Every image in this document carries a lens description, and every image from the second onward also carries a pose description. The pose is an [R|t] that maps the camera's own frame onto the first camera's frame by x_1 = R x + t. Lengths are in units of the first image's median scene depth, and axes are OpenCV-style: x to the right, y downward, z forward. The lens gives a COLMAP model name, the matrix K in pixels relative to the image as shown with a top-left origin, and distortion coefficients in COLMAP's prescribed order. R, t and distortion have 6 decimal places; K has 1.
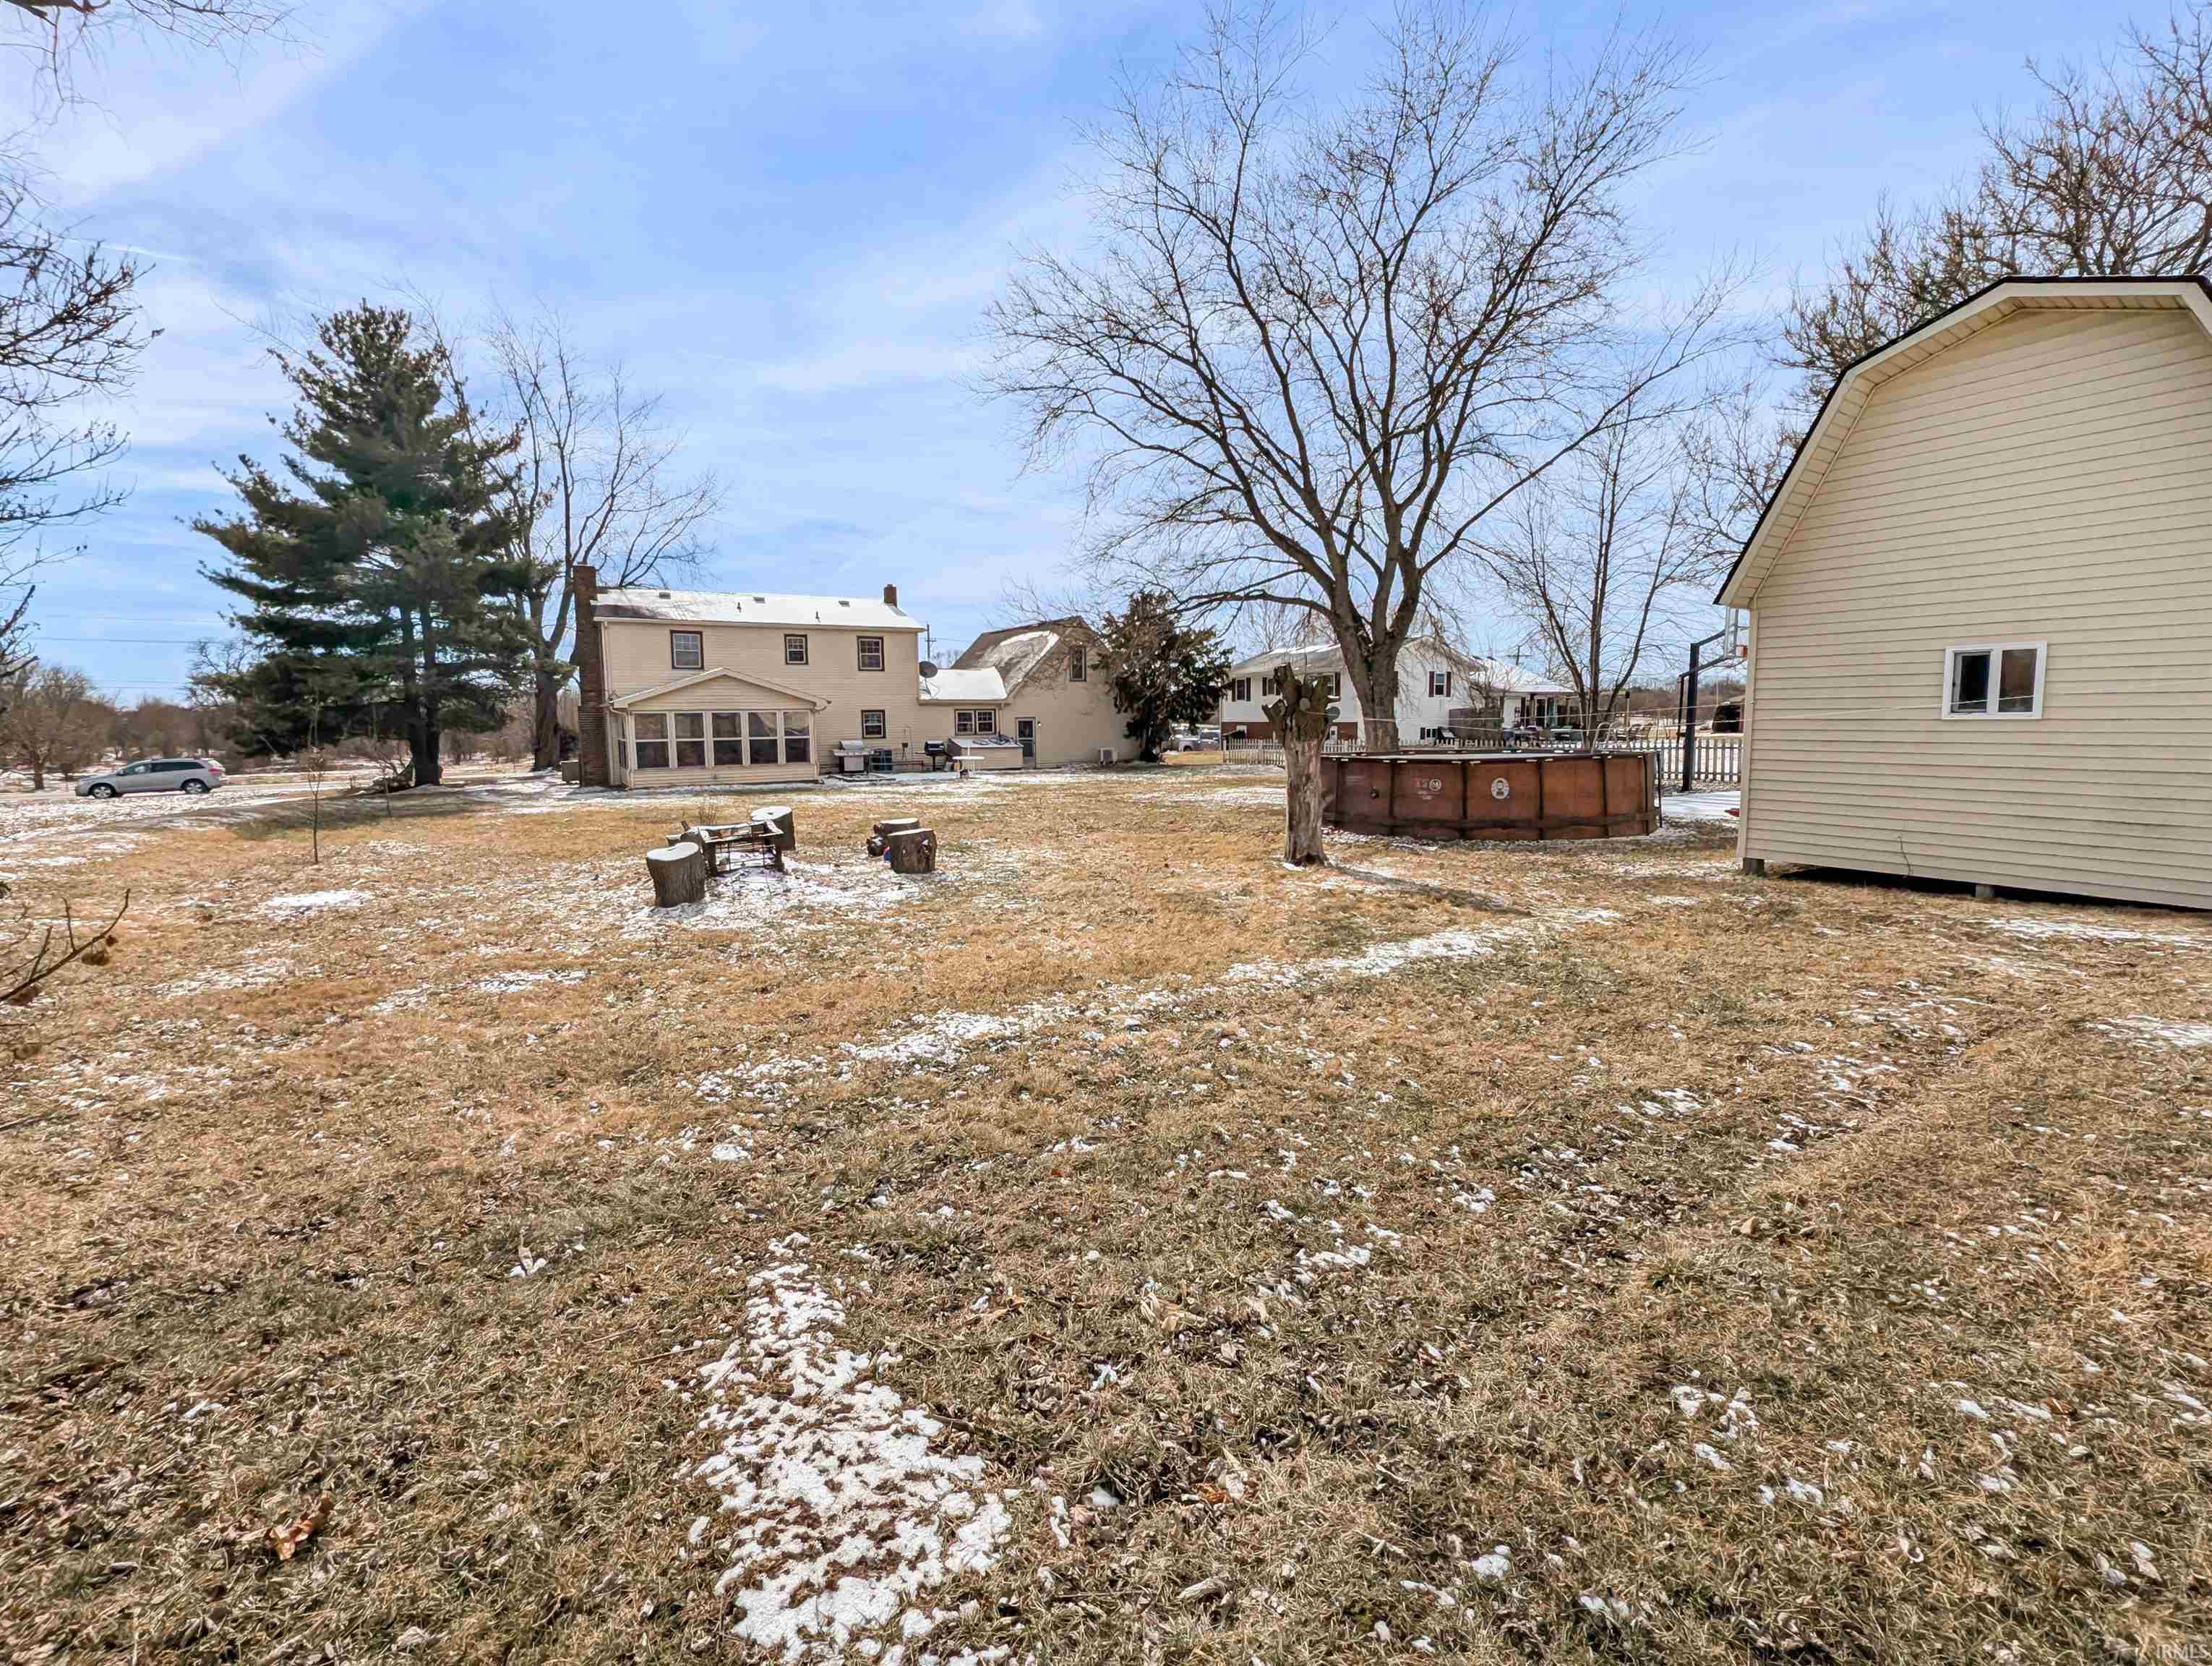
lens RADIAL K [[1042.9, 0, 1117.1], [0, 1042.9, 820.0], [0, 0, 1]] dist [-0.001432, 0.000300]
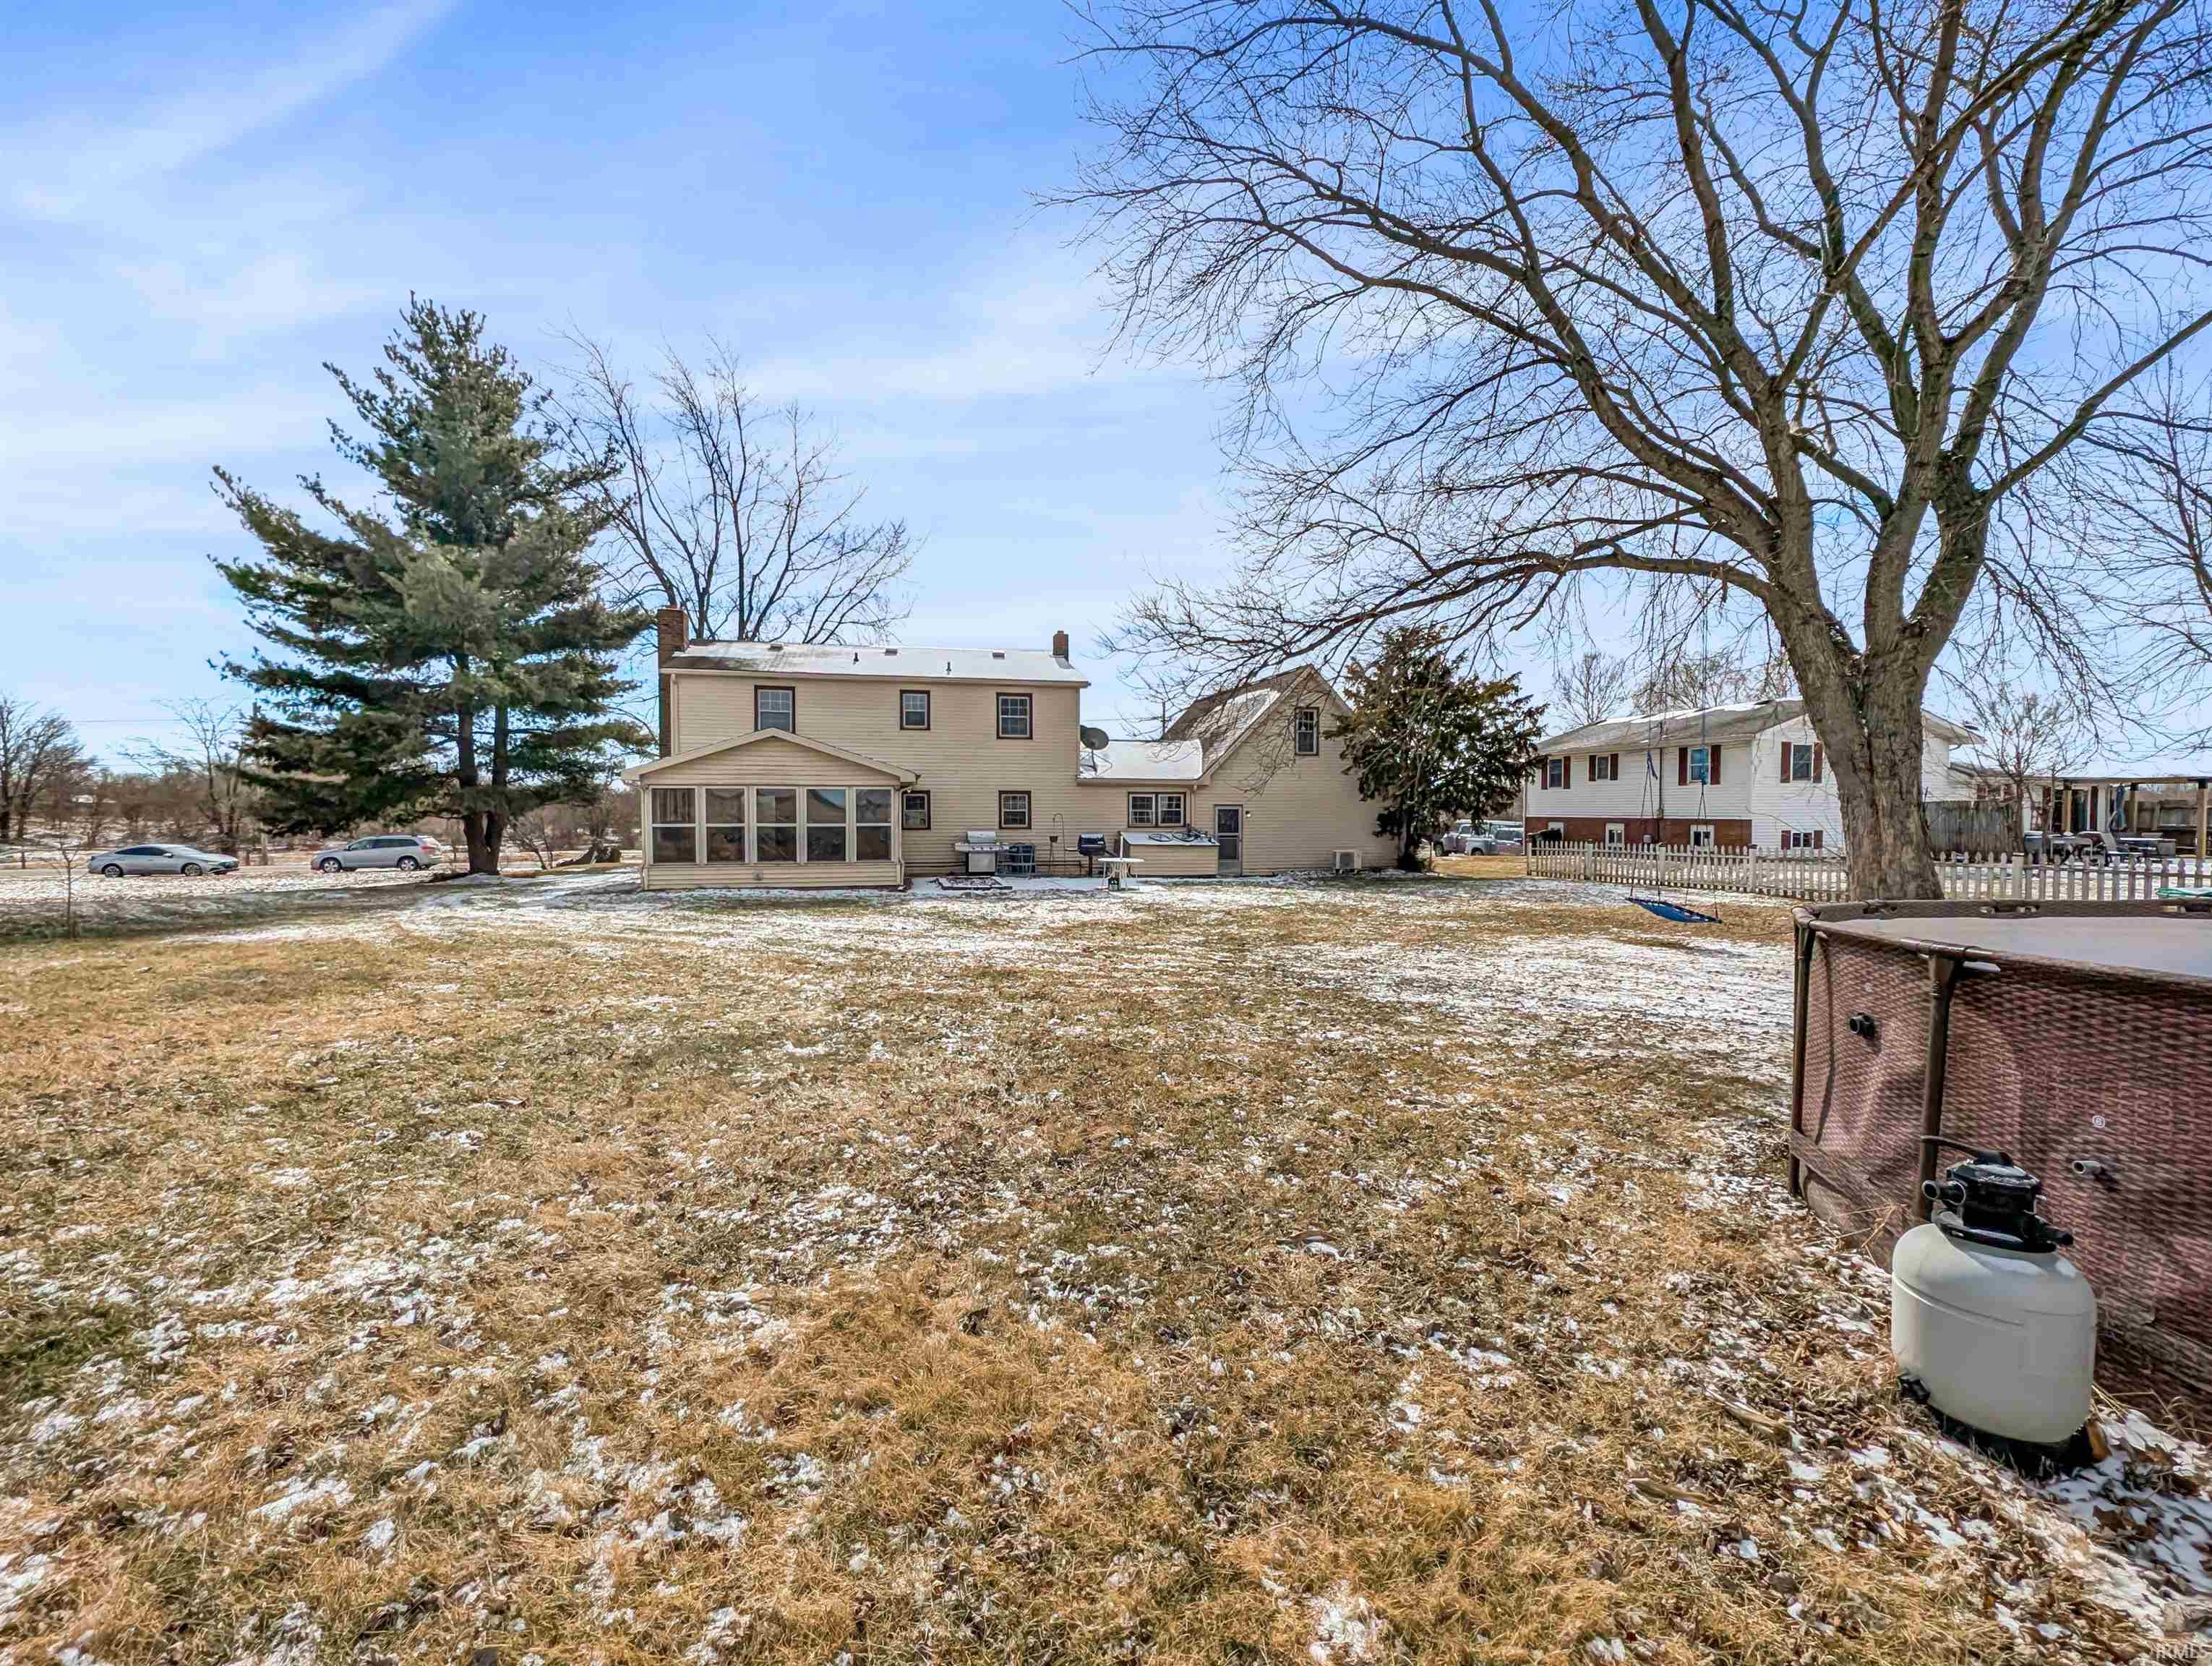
lens RADIAL K [[1042.9, 0, 1069.3], [0, 1042.9, 834.1], [0, 0, 1]] dist [-0.001432, 0.000300]
pose [[0.950466, 0.021733, -0.310068, 0.033294], [-0.045273, 0.996594, -0.068927, -0.025105], [0.307514, 0.079550, 0.948212, 0.304481]]
